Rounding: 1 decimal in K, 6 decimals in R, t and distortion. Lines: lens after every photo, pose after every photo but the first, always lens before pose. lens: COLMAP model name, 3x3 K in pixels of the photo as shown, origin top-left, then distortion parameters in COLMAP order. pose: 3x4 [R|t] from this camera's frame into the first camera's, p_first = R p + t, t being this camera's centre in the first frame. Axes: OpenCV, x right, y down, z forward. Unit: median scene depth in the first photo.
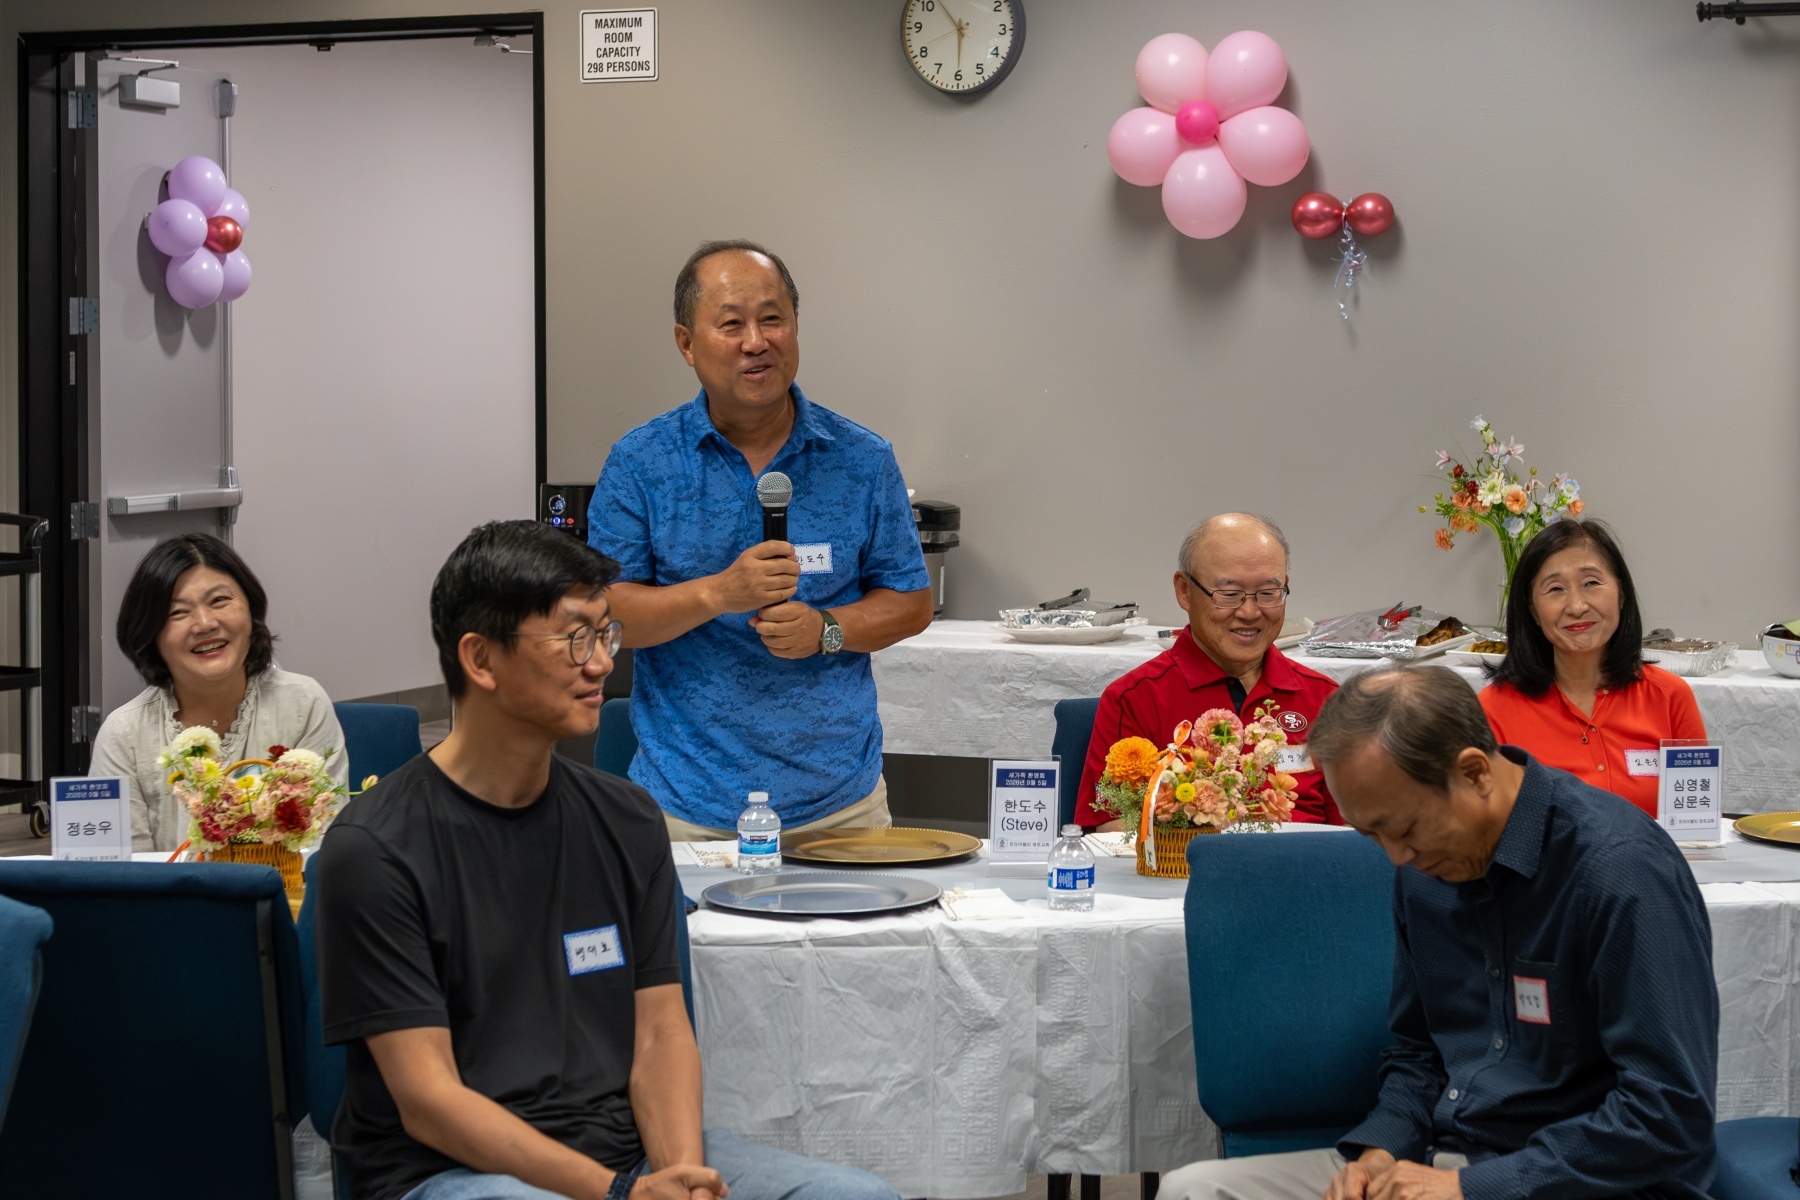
lens RADIAL K [[3228.2, 0, 899.4], [0, 3228.2, 602.9], [0, 0, 1]] dist [-0.014583, 0.000000]
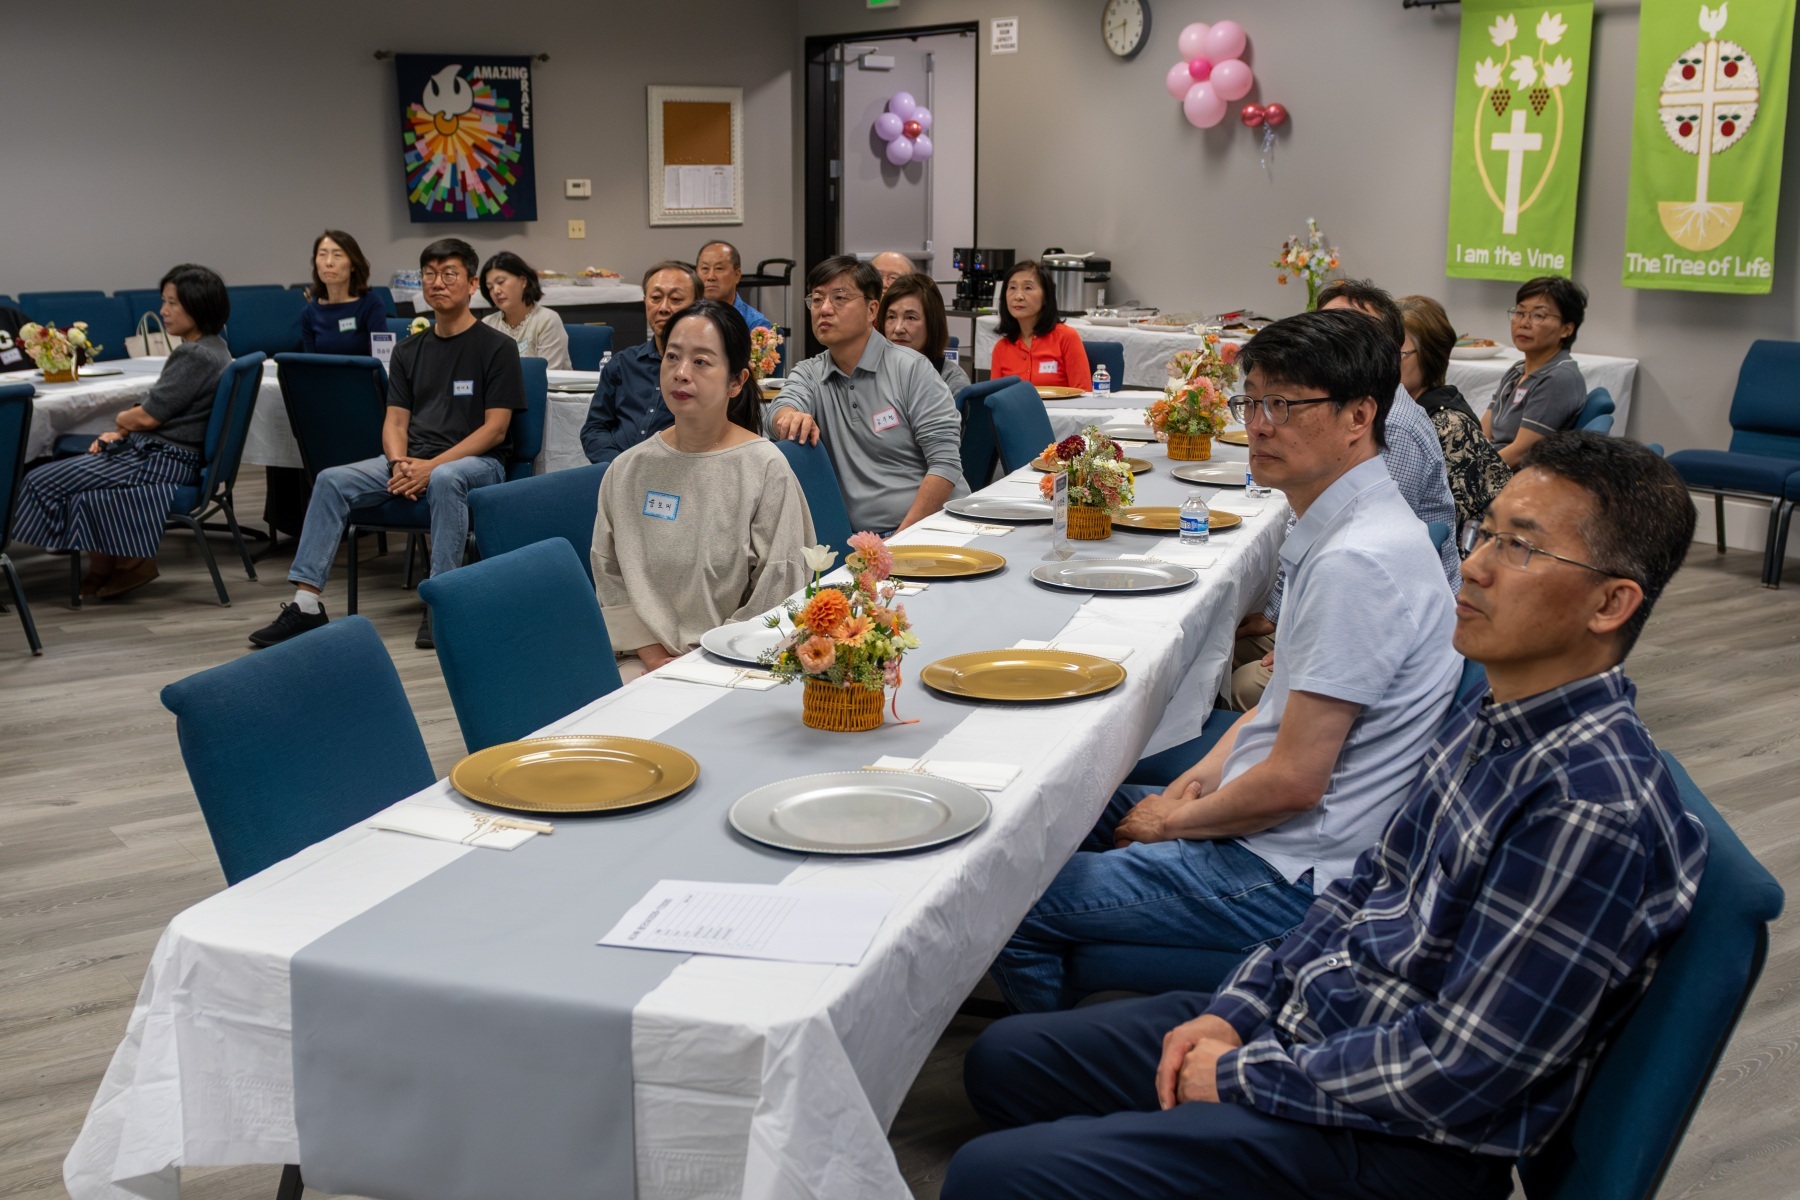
lens RADIAL K [[1888.6, 0, 899.6], [0, 1888.6, 597.9], [0, 0, 1]] dist [0.009264, 0.000000]
pose [[0.876685, 0.102661, -0.469983, 0.468429], [-0.038729, 0.988855, 0.143757, 0.014582], [0.479503, -0.107827, 0.870890, -0.143699]]
